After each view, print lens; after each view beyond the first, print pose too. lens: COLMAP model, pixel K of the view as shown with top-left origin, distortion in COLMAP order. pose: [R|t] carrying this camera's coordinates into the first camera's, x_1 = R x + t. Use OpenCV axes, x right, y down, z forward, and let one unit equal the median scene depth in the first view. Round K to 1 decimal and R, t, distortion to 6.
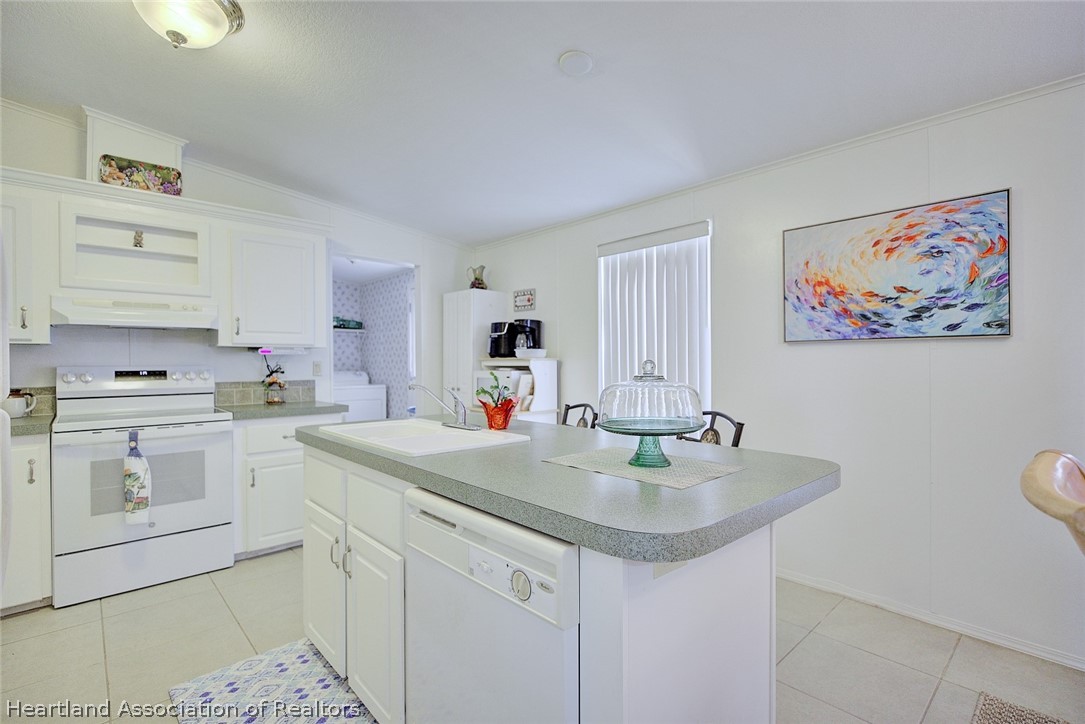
lens RADIAL K [[503.9, 0, 545.1], [0, 503.9, 364.9], [0, 0, 1]] dist [0.000040, -0.000059]
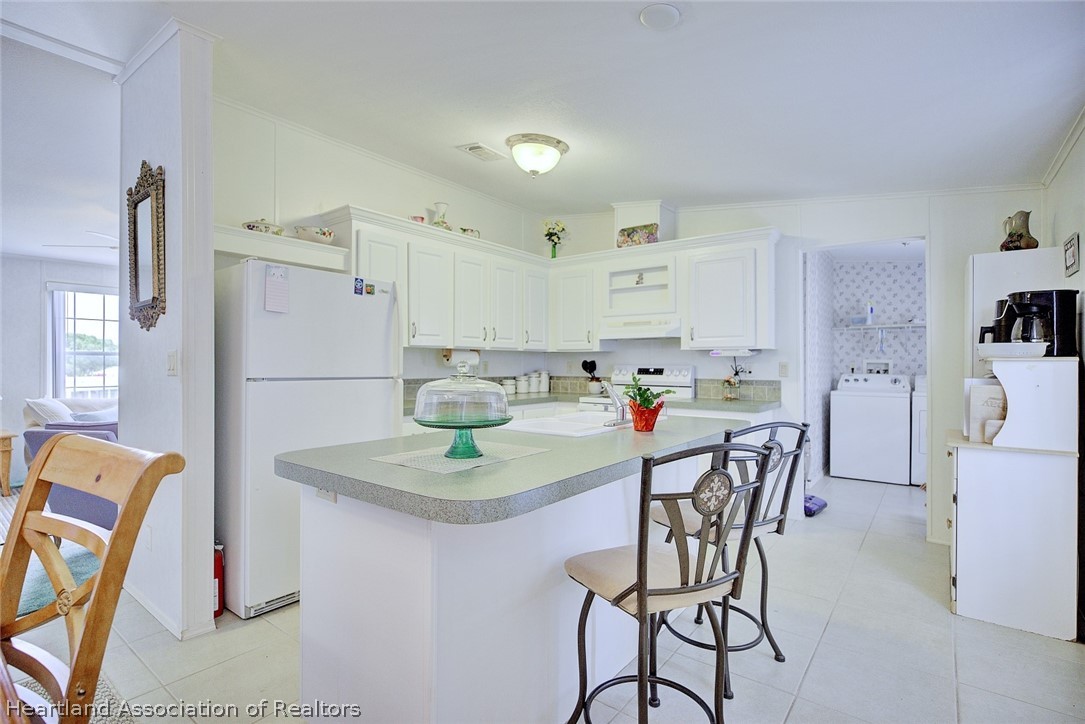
lens RADIAL K [[524.1, 0, 545.7], [0, 524.1, 361.0], [0, 0, 1]] dist [-0.002576, -0.000133]
pose [[0.184254, 0.001338, -0.982878, 0.593421], [-0.006854, 0.999977, 0.000076, -0.007837], [0.982855, 0.006723, 0.184259, 0.416903]]
